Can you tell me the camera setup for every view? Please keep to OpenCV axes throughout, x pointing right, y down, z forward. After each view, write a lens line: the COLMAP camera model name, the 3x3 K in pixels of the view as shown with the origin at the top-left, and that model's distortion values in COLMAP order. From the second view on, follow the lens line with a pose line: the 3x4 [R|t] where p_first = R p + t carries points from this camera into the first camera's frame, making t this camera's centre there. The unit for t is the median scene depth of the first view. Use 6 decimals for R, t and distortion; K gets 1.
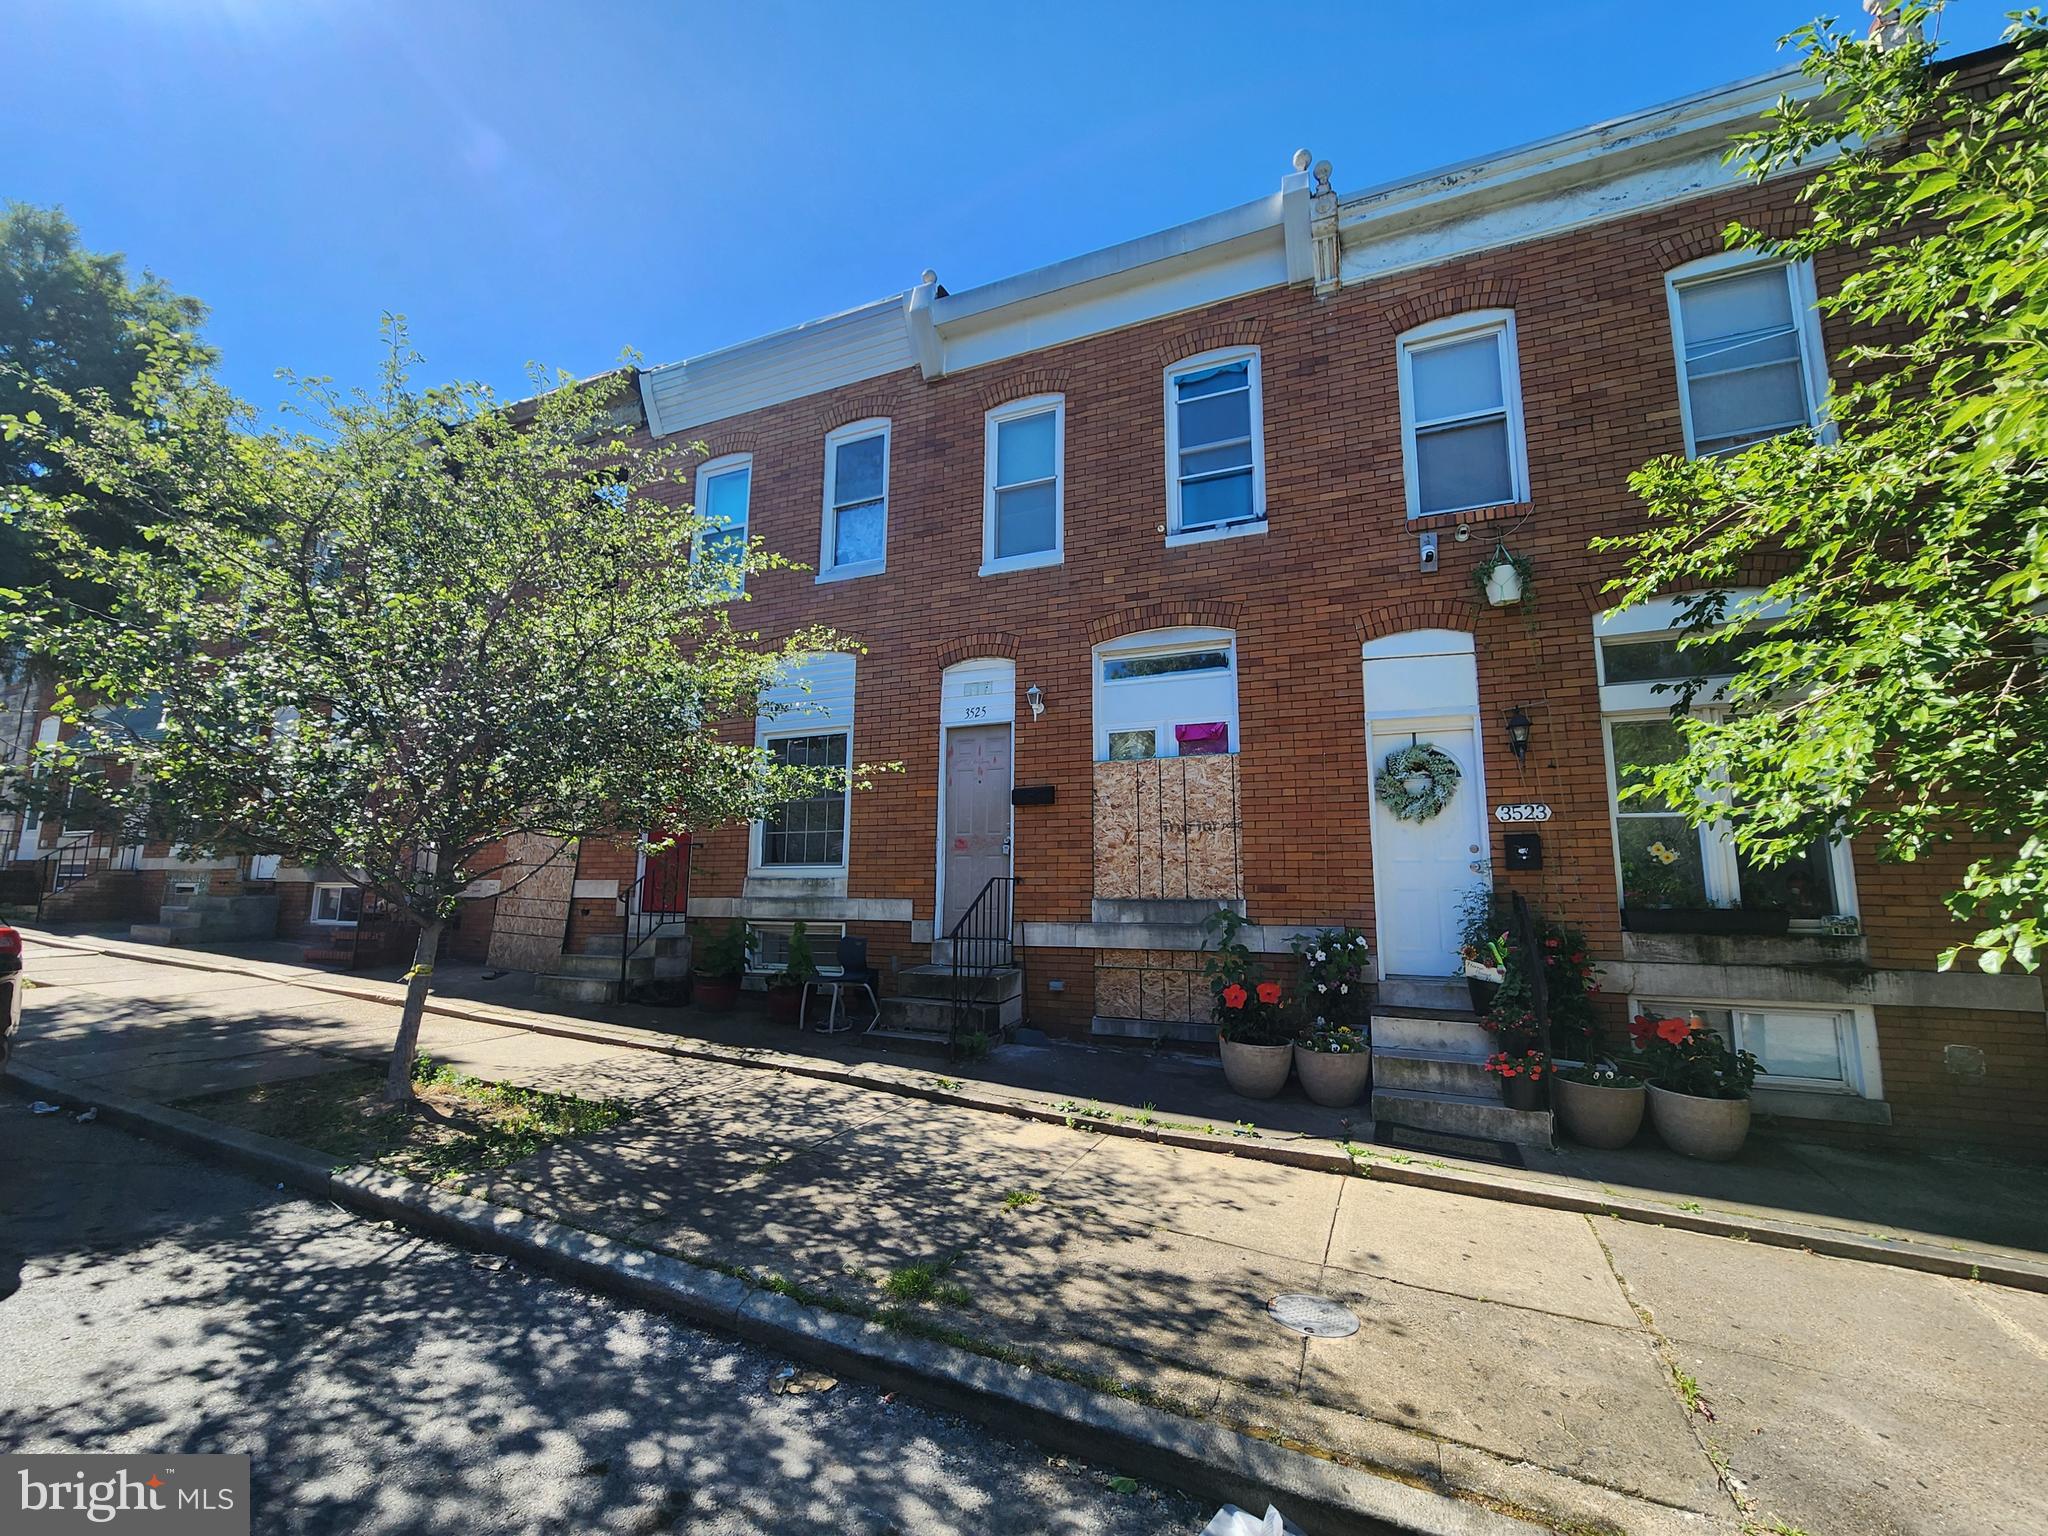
lens RADIAL K [[837.1, 0, 1060.1], [0, 837.1, 771.2], [0, 0, 1]] dist [-0.001792, 0.000442]
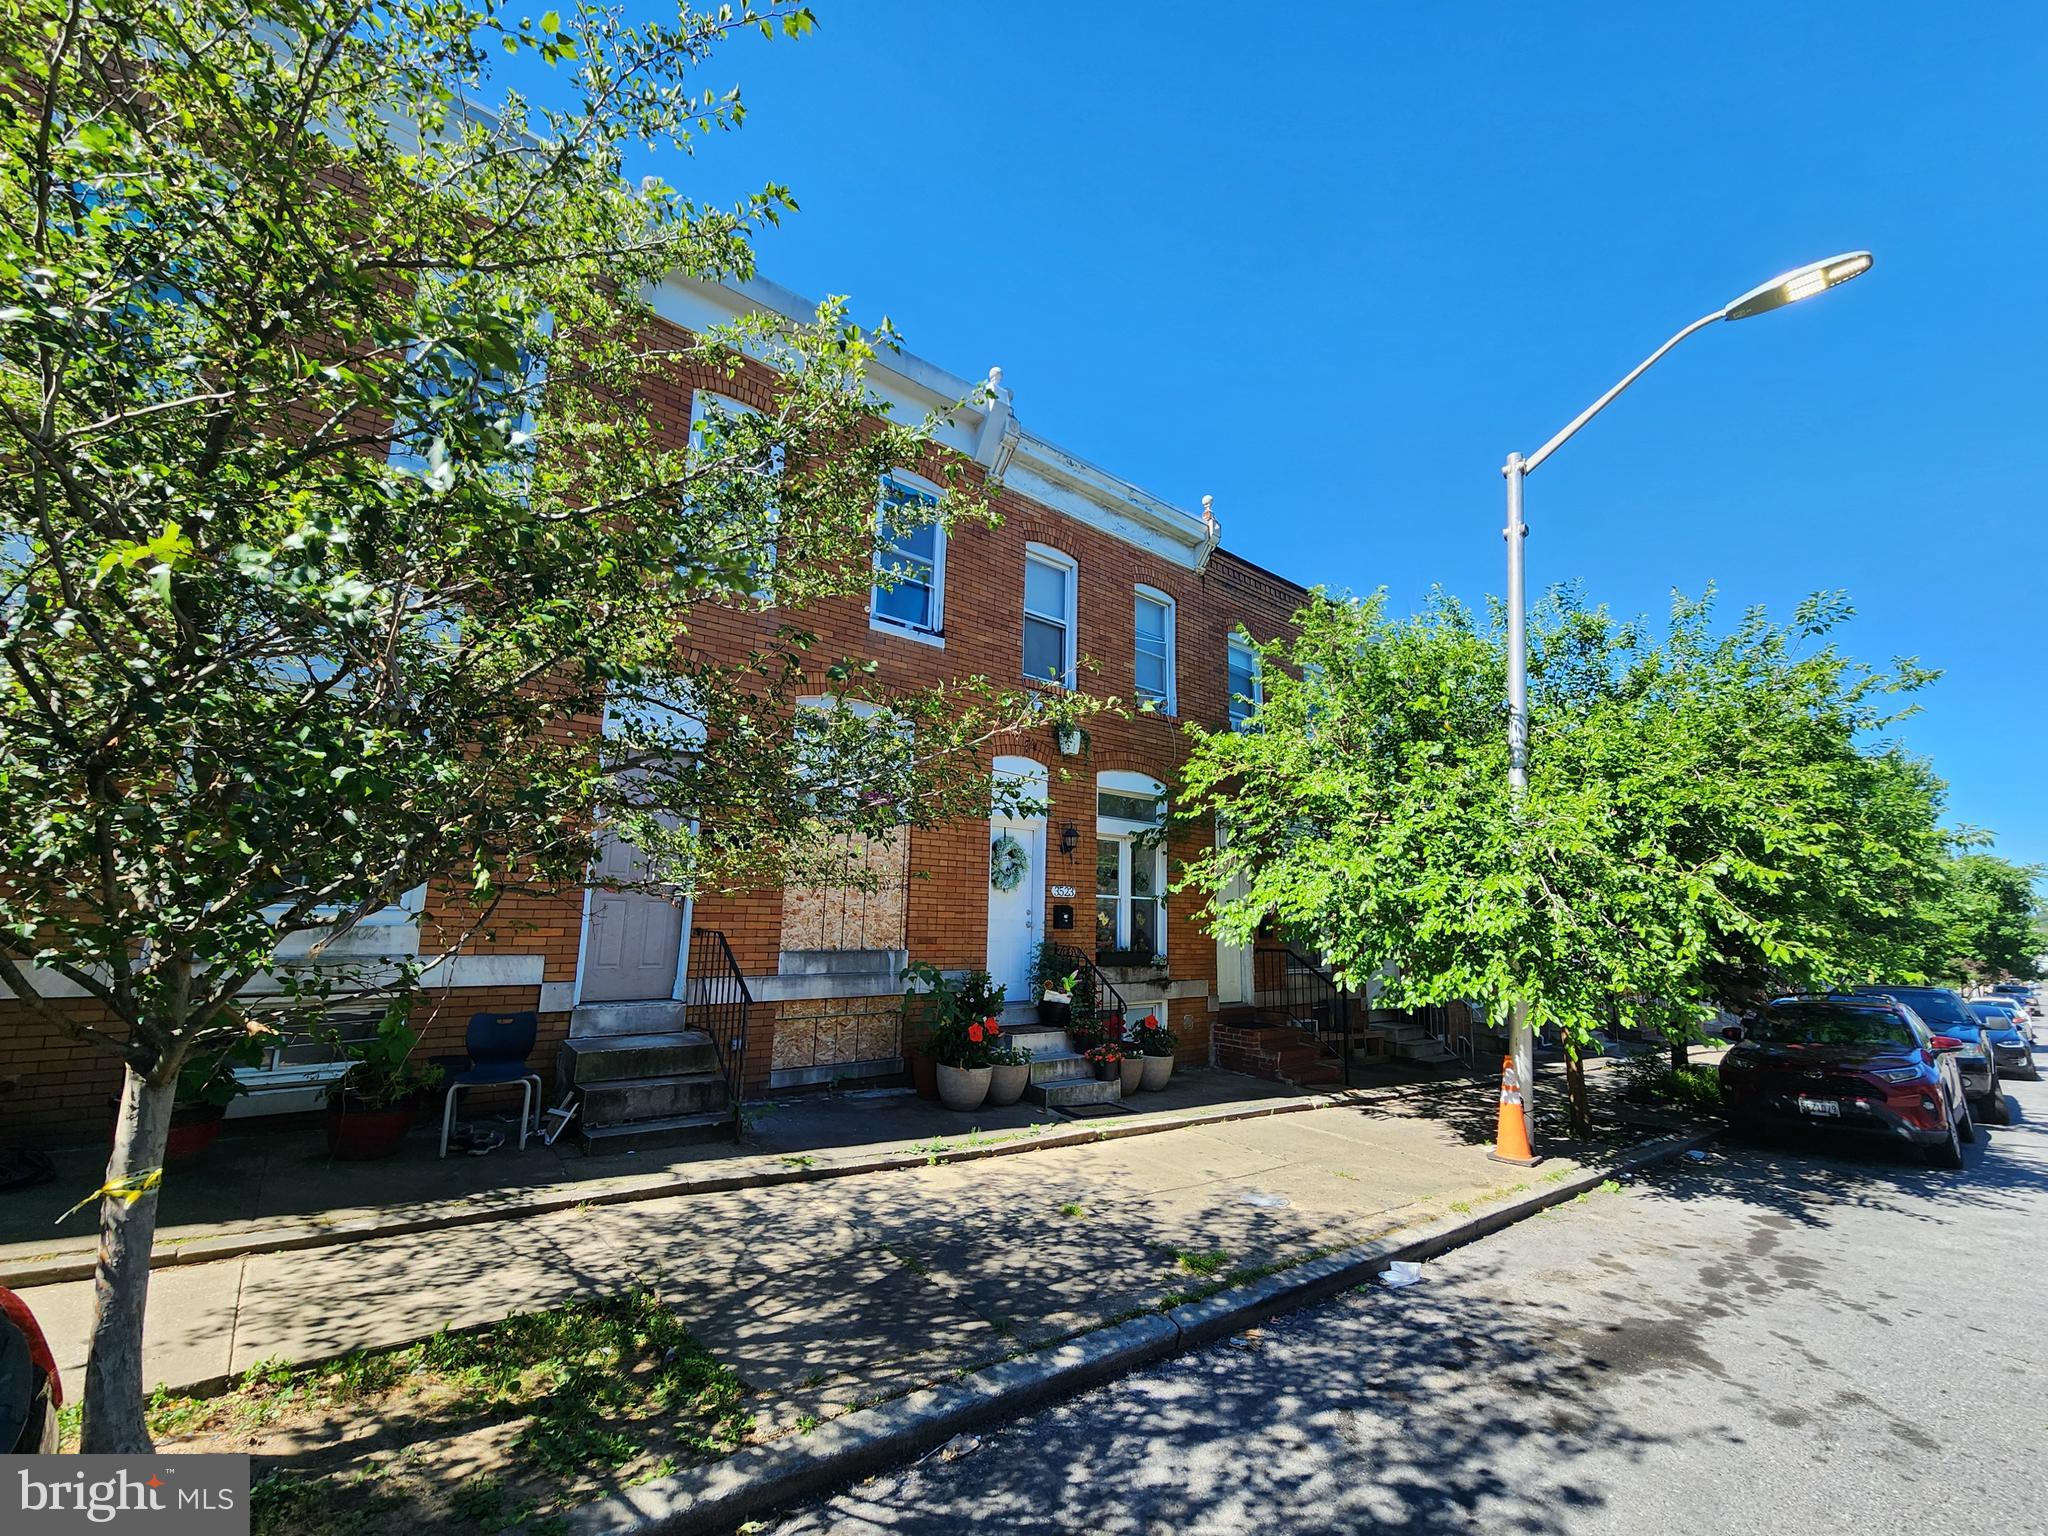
lens RADIAL K [[849.1, 0, 997.8], [0, 849.1, 767.2], [0, 0, 1]] dist [-0.003167, 0.000055]
pose [[0.460834, 0.157450, 0.873408, -1.145752], [-0.152528, 0.983544, -0.096827, -0.007277], [-0.874281, -0.088599, 0.477266, 0.468254]]
